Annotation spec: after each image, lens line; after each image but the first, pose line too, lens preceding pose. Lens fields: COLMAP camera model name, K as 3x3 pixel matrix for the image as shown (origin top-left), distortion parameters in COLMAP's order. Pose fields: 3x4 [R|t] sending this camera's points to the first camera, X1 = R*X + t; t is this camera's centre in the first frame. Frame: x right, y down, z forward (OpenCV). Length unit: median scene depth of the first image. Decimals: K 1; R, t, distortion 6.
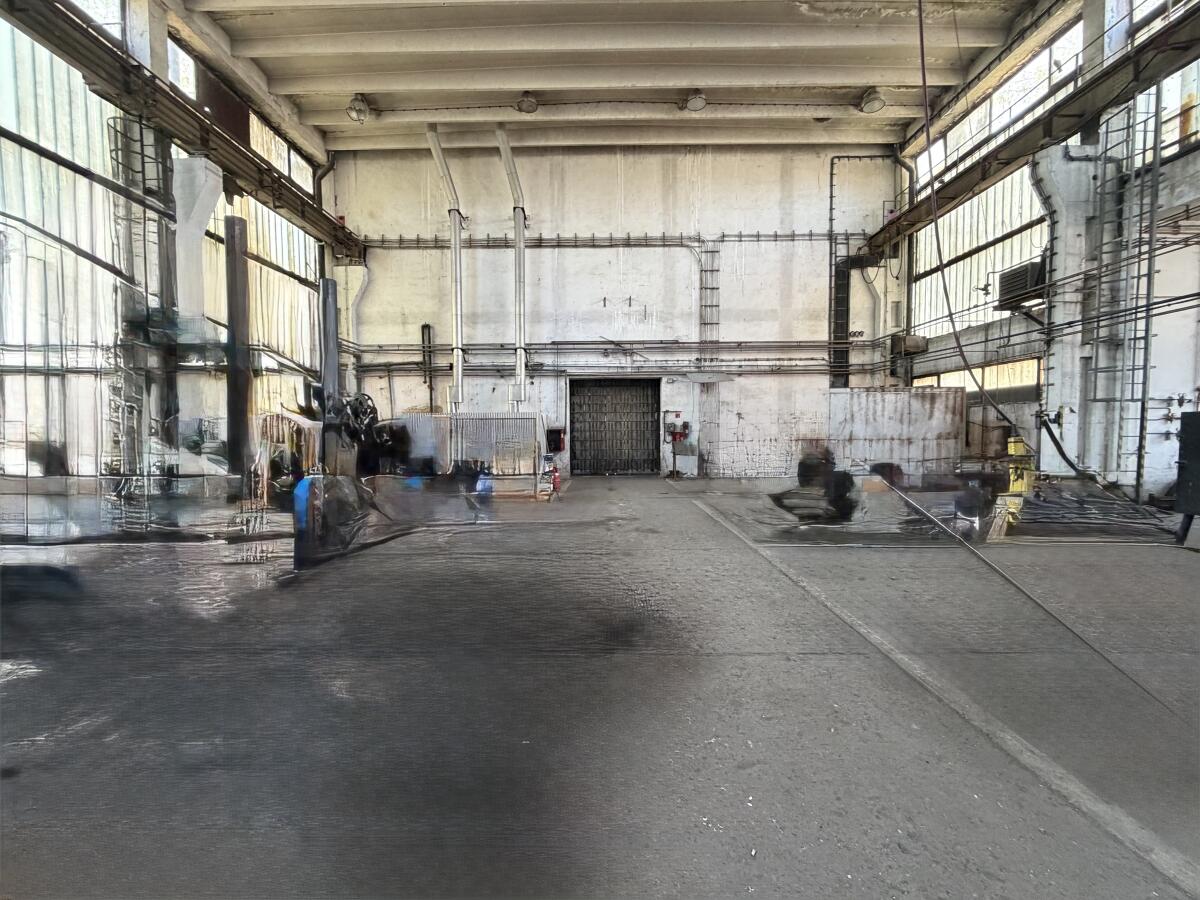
lens RADIAL K [[481.2, 0, 598.3], [0, 481.2, 448.9], [0, 0, 1]] dist [0.001177, 0.000186]
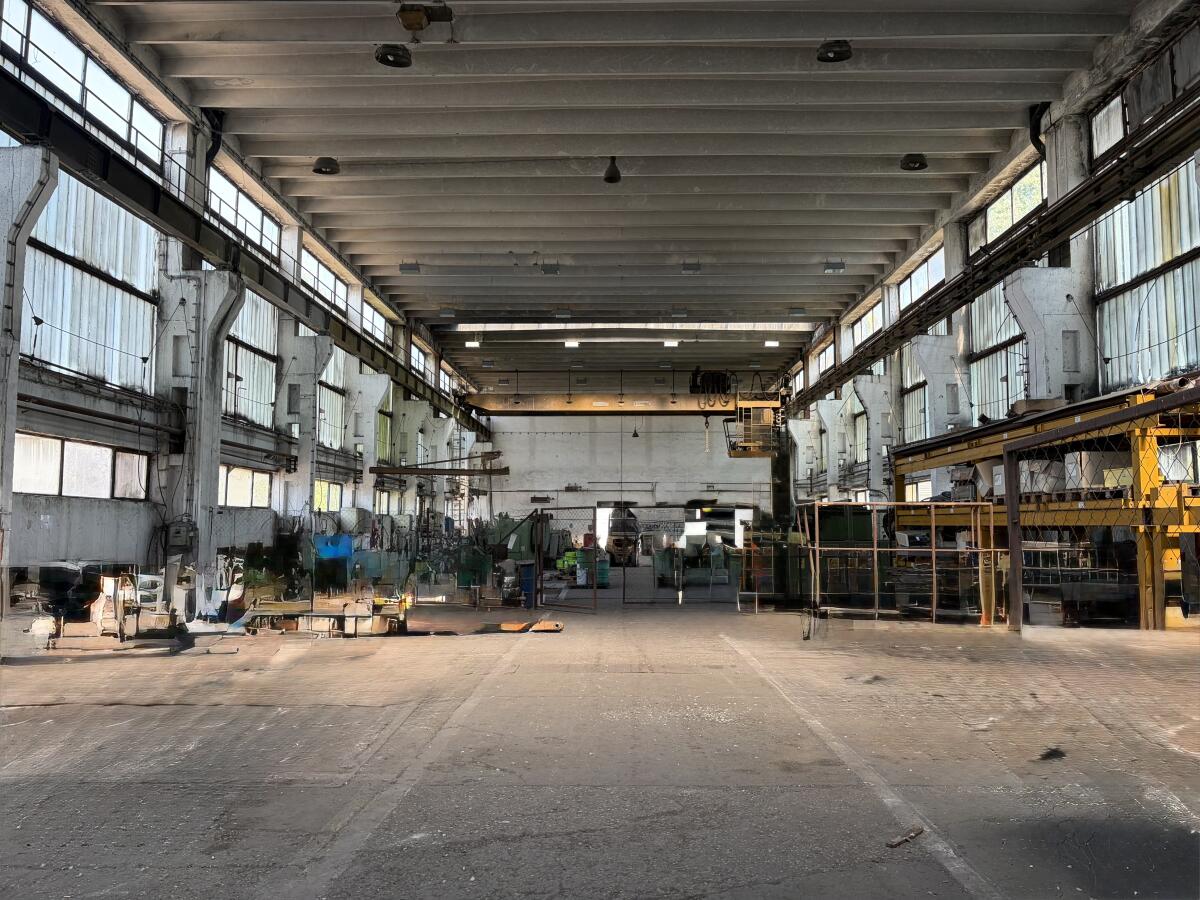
lens RADIAL K [[915.4, 0, 600.0], [0, 915.4, 450.0], [0, 0, 1]] dist [0.000645, -0.000239]
pose [[0.999984, 0.004838, 0.002984, -0.025579], [-0.004408, 0.991493, -0.130086, 0.049693], [-0.003588, 0.130071, 0.991498, -1.090261]]
